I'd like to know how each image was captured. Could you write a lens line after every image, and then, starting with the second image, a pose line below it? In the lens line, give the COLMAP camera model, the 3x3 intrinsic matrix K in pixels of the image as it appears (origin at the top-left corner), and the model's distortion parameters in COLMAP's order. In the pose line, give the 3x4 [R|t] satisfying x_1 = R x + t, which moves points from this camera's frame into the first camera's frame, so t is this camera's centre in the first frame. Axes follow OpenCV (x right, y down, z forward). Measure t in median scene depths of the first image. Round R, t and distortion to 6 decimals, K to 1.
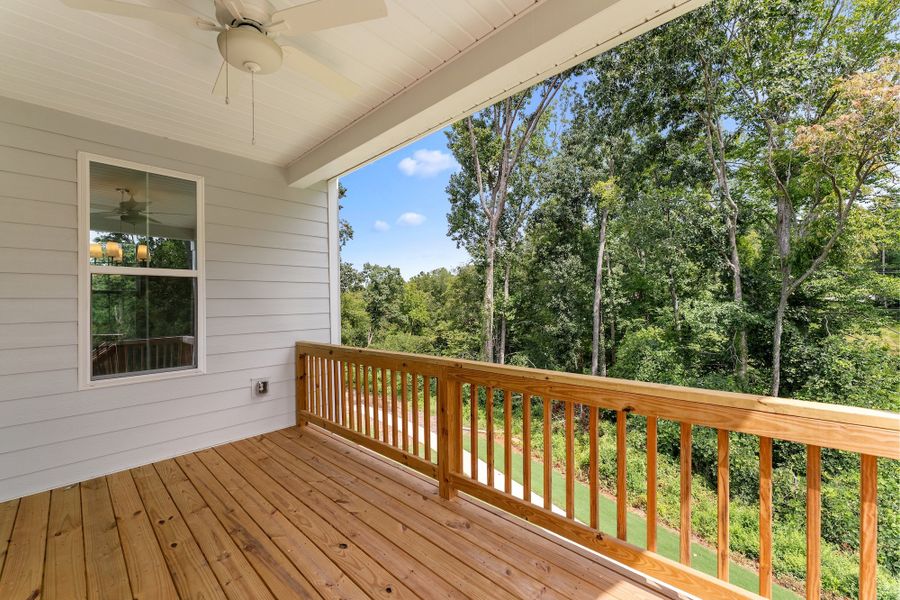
lens RADIAL K [[365.2, 0, 451.4], [0, 365.2, 300.3], [0, 0, 1]] dist [0.000175, 0.000274]
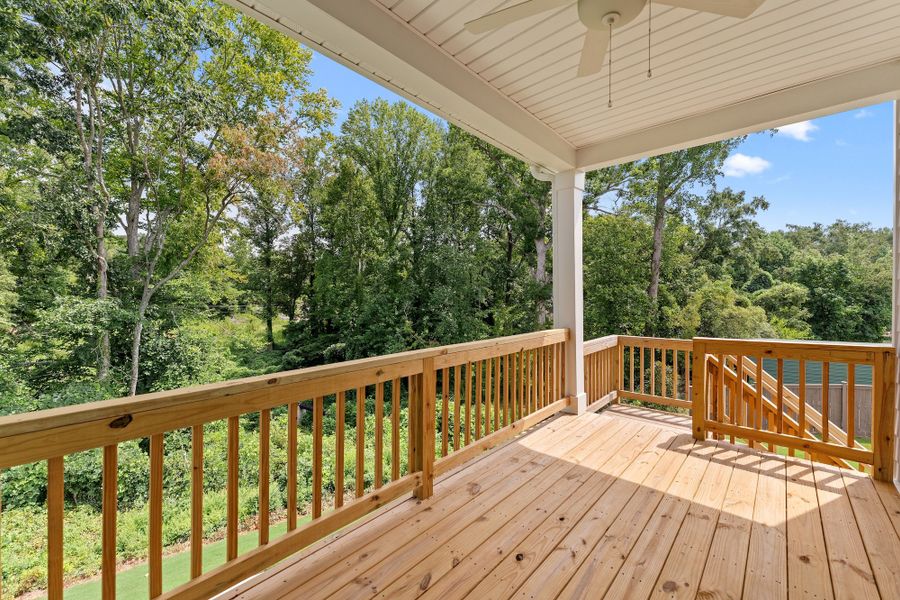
lens RADIAL K [[365.2, 0, 451.4], [0, 365.2, 300.3], [0, 0, 1]] dist [0.000175, 0.000274]
pose [[-0.021453, 0.001833, 0.999768, -0.159696], [-0.006343, 0.999978, -0.001970, 0.005160], [-0.999750, -0.006383, -0.021441, 0.158858]]
